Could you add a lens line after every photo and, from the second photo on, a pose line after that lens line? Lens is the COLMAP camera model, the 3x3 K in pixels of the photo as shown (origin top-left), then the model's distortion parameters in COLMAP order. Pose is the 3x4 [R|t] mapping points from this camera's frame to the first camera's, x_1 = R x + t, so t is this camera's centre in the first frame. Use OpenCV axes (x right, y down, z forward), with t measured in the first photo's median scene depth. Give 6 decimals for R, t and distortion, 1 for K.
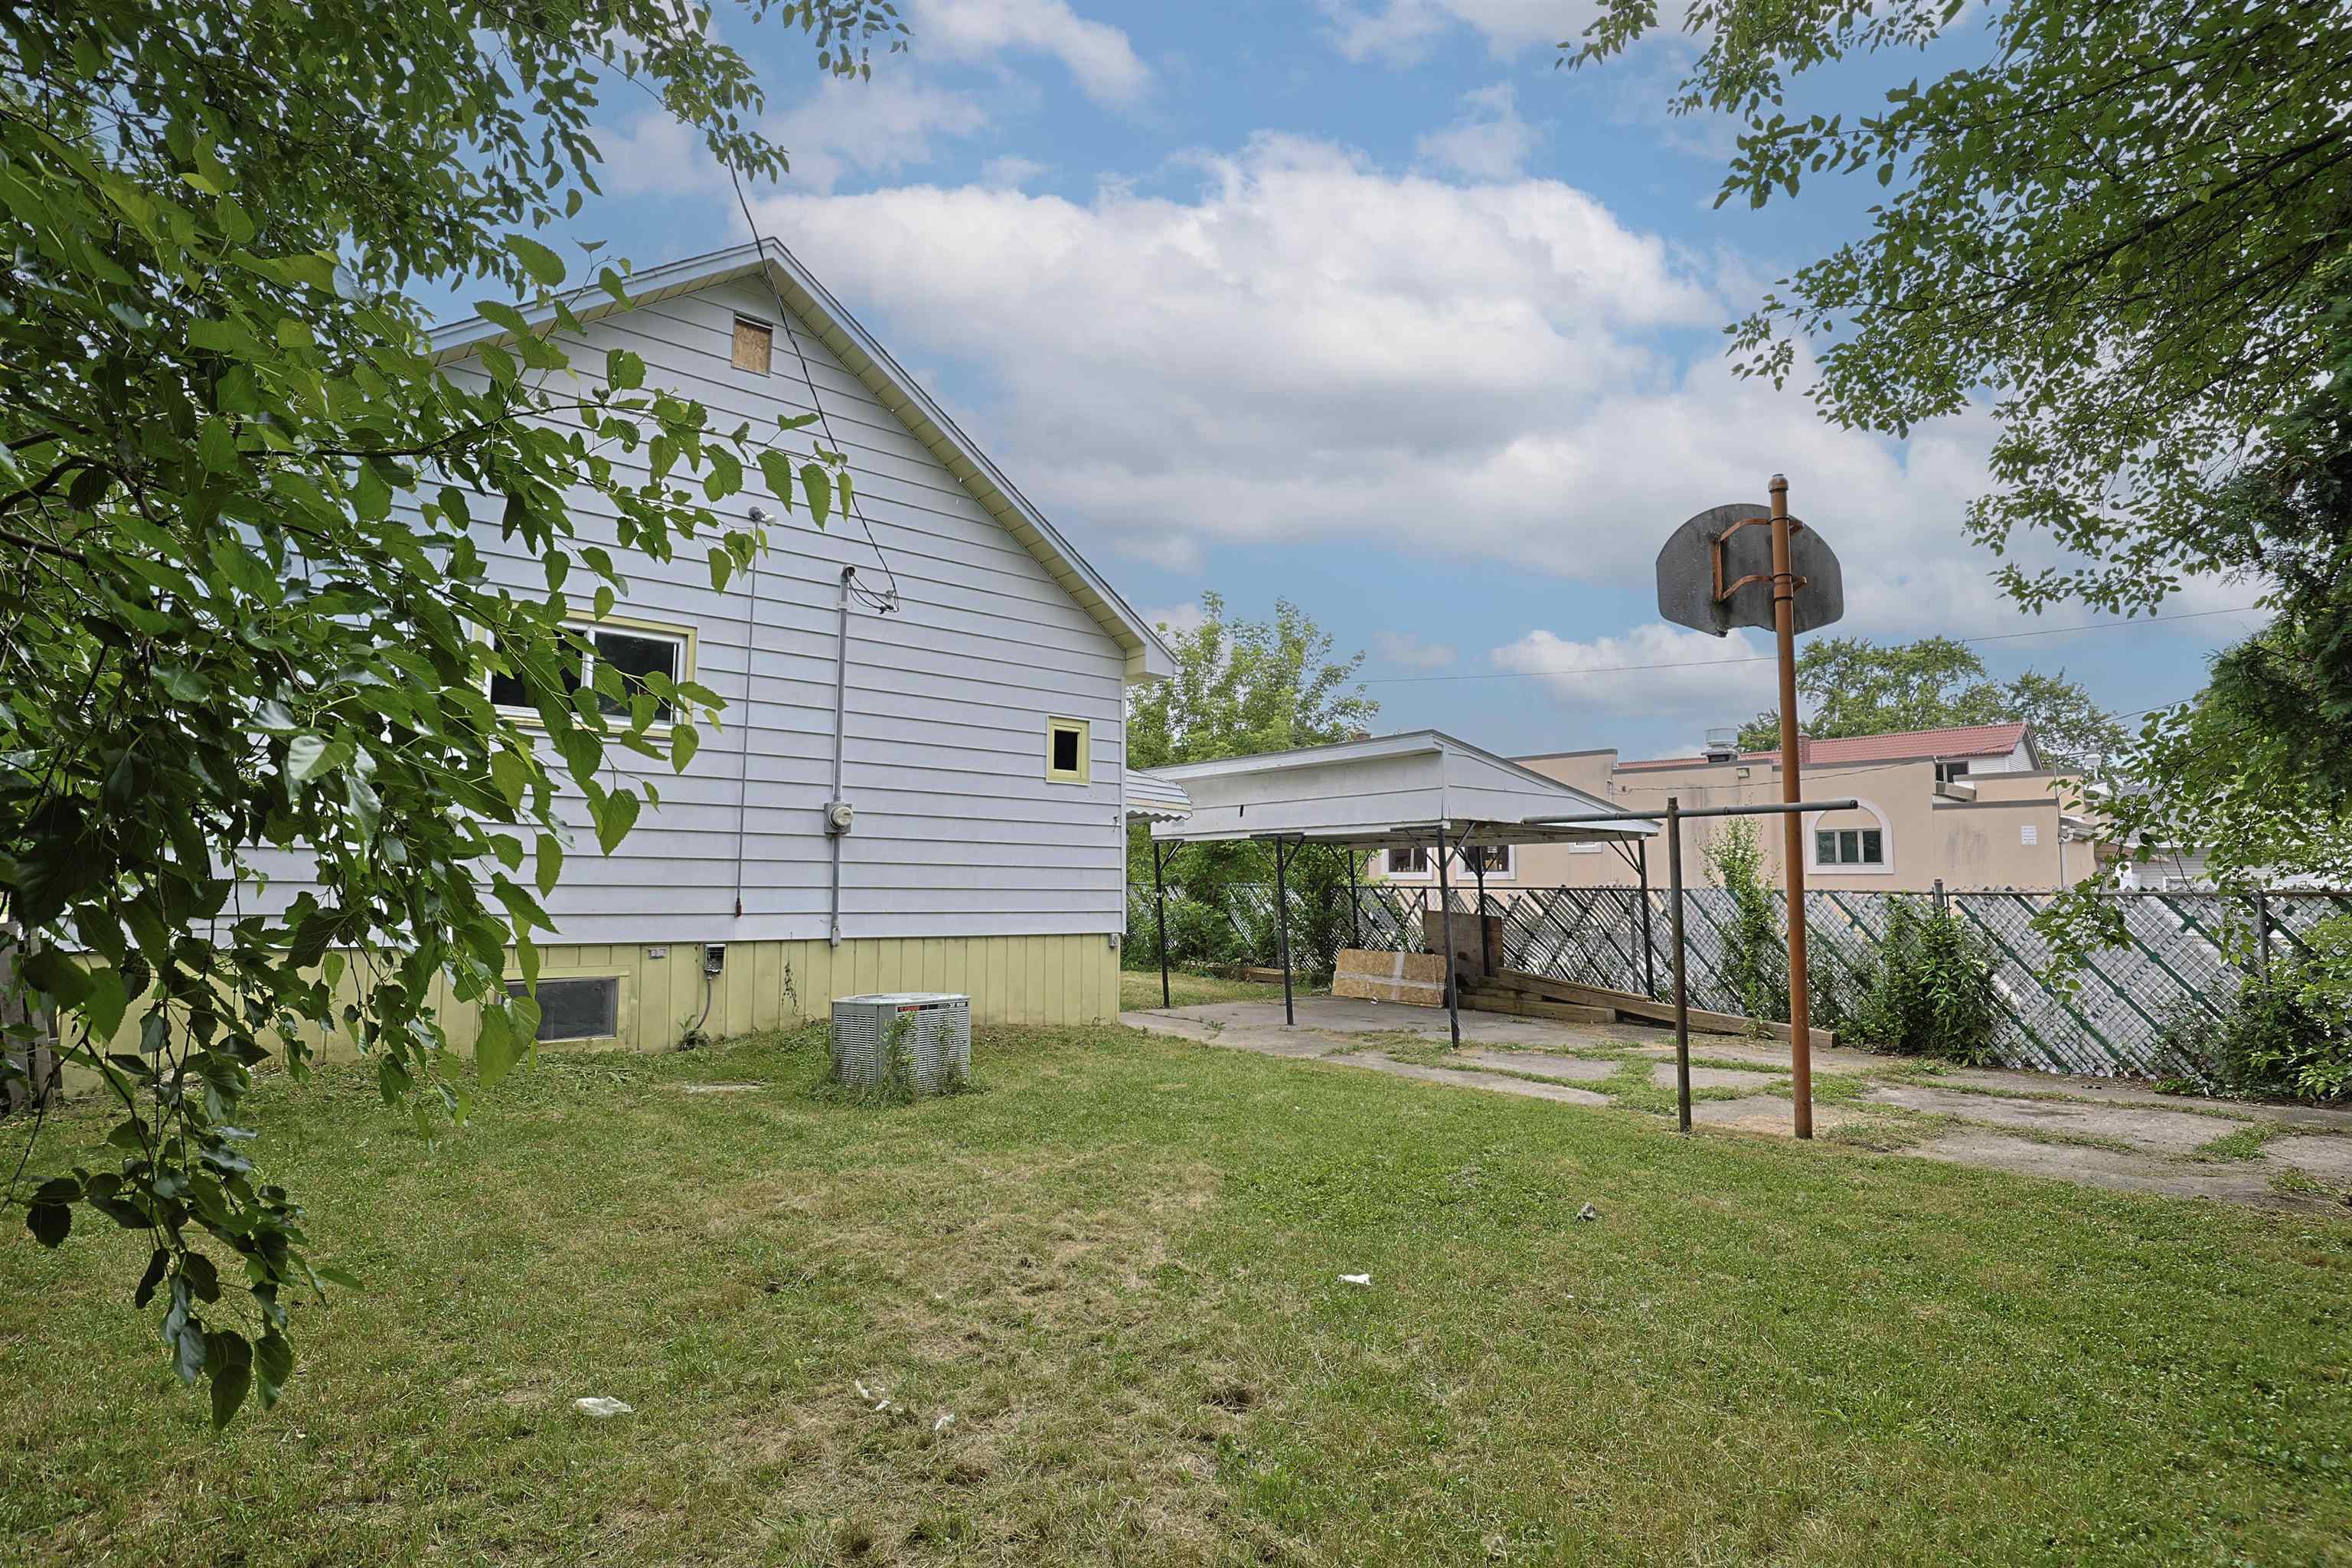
lens RADIAL K [[1156.7, 0, 1176.0], [0, 1156.7, 784.0], [0, 0, 1]] dist [-0.003057, -0.000302]
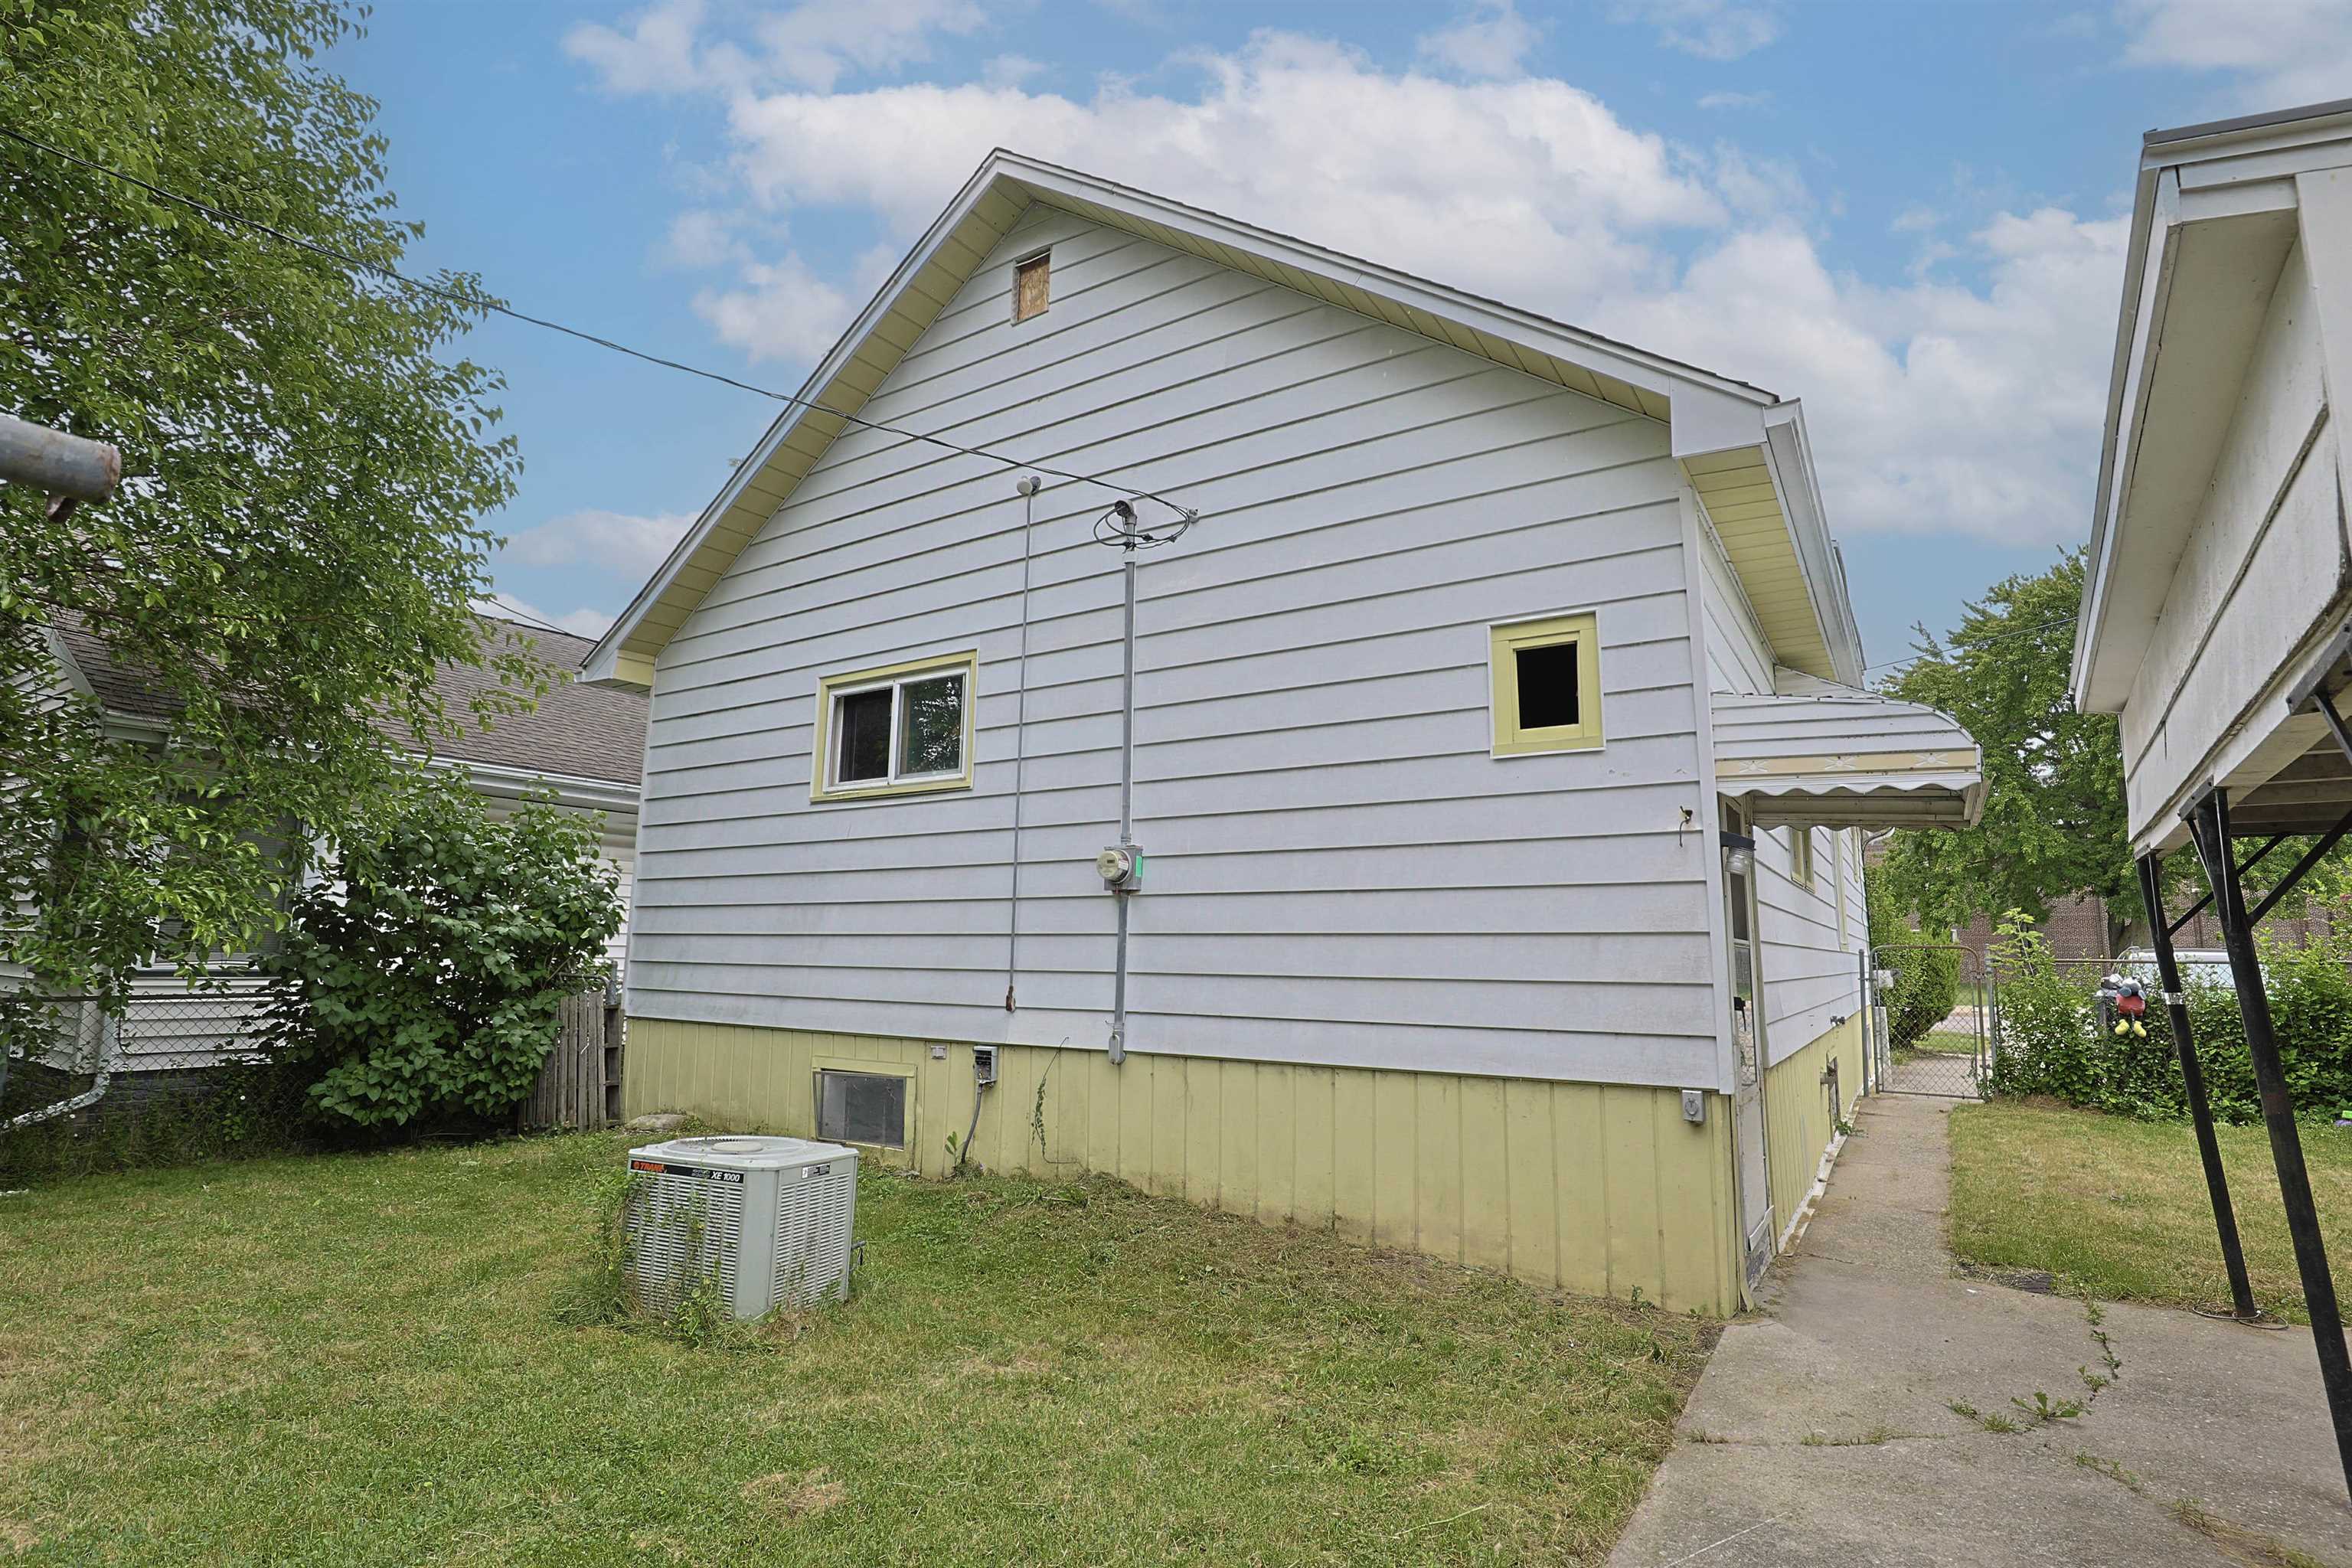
lens RADIAL K [[1156.7, 0, 1176.0], [0, 1156.7, 784.0], [0, 0, 1]] dist [-0.003057, -0.000302]
pose [[0.275500, -0.154952, -0.948731, 0.363083], [0.074173, 0.987408, -0.139730, 0.078278], [0.958435, -0.031874, 0.283524, 0.850935]]
